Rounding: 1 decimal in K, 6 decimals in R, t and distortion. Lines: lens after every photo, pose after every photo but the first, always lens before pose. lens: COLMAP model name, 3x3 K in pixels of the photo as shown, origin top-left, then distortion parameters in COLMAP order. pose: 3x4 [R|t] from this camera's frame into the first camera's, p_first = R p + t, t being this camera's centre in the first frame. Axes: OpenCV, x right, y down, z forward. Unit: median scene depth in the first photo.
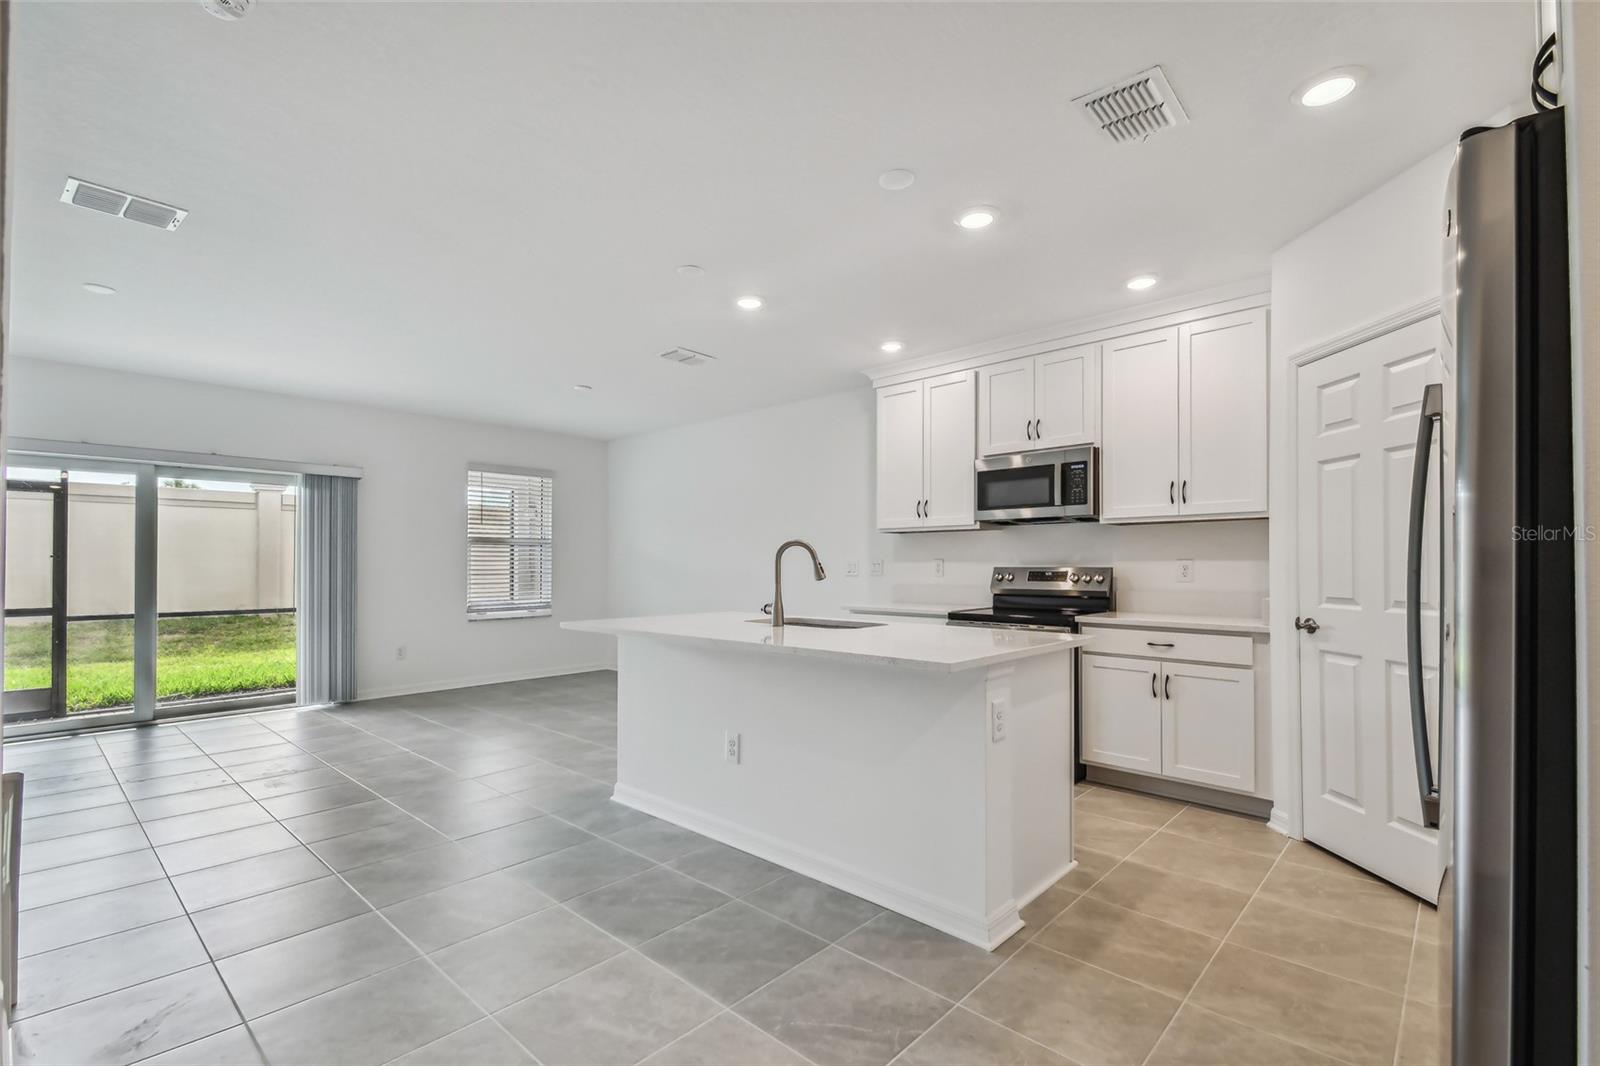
lens RADIAL K [[723.3, 0, 793.8], [0, 723.3, 544.3], [0, 0, 1]] dist [0.040080, -0.018815]
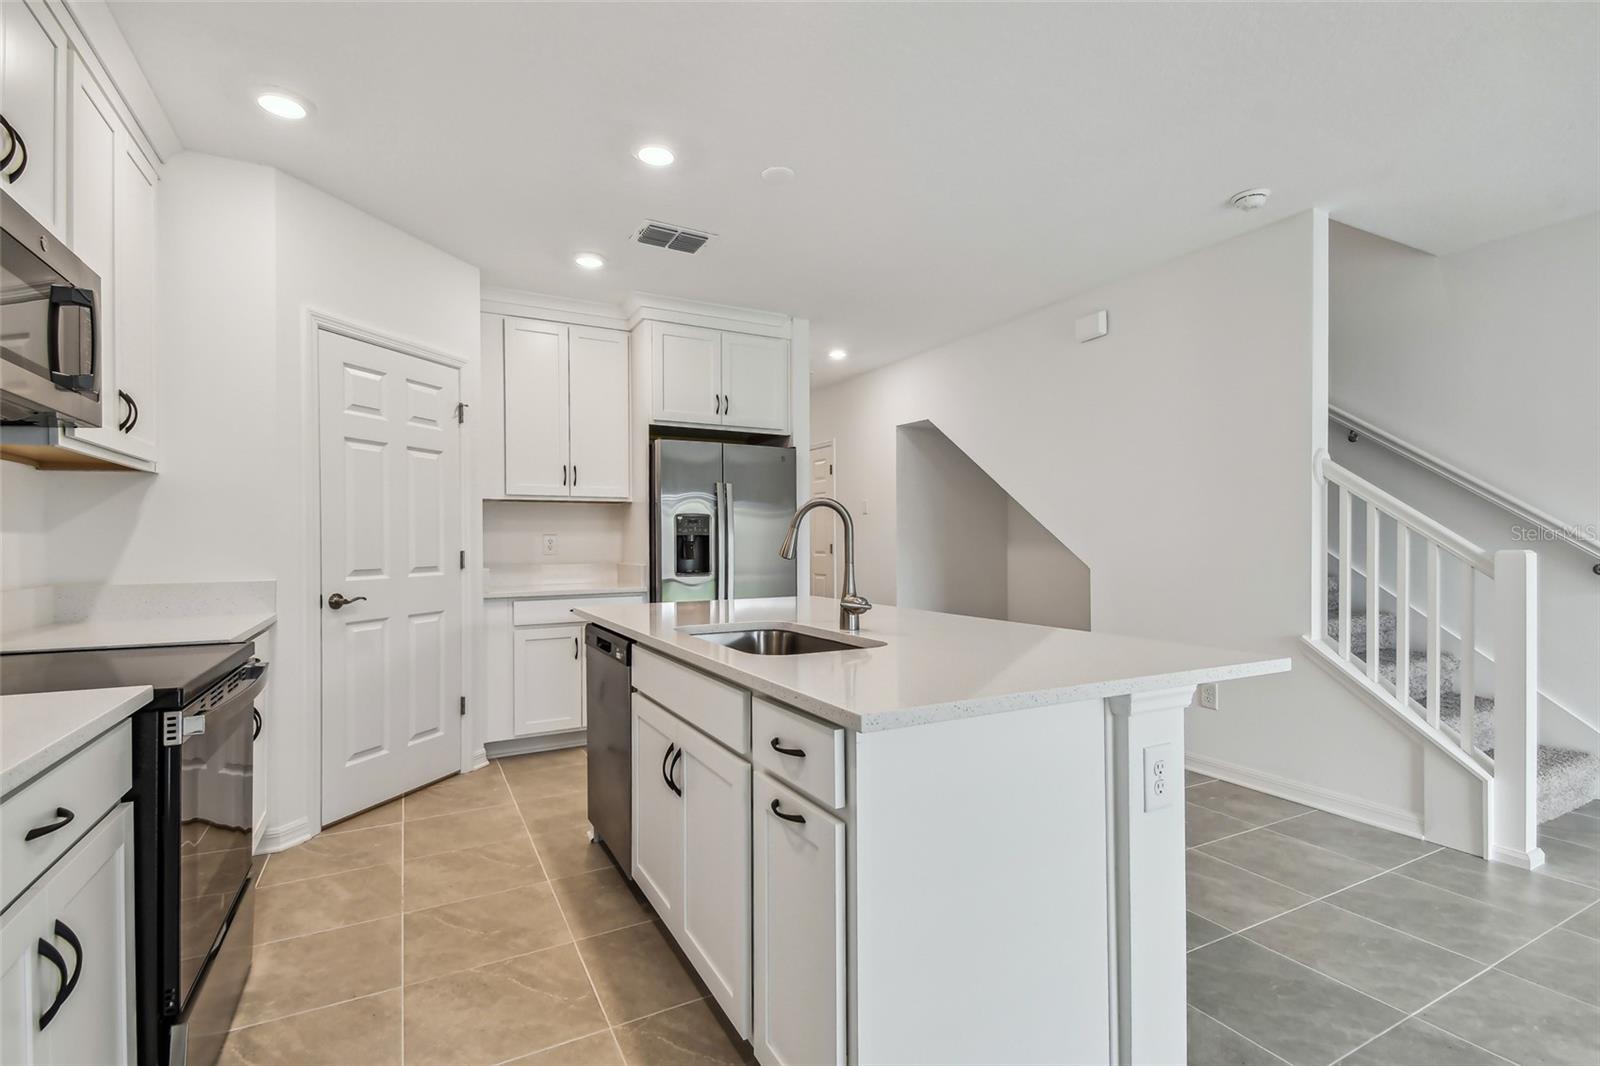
lens RADIAL K [[750.4, 0, 795.9], [0, 750.4, 537.4], [0, 0, 1]] dist [0.072671, -0.022828]
pose [[-0.943238, 0.007187, 0.332039, -0.135863], [-0.004078, 0.999440, -0.033217, 0.035739], [-0.332092, -0.032686, -0.942681, 1.098447]]
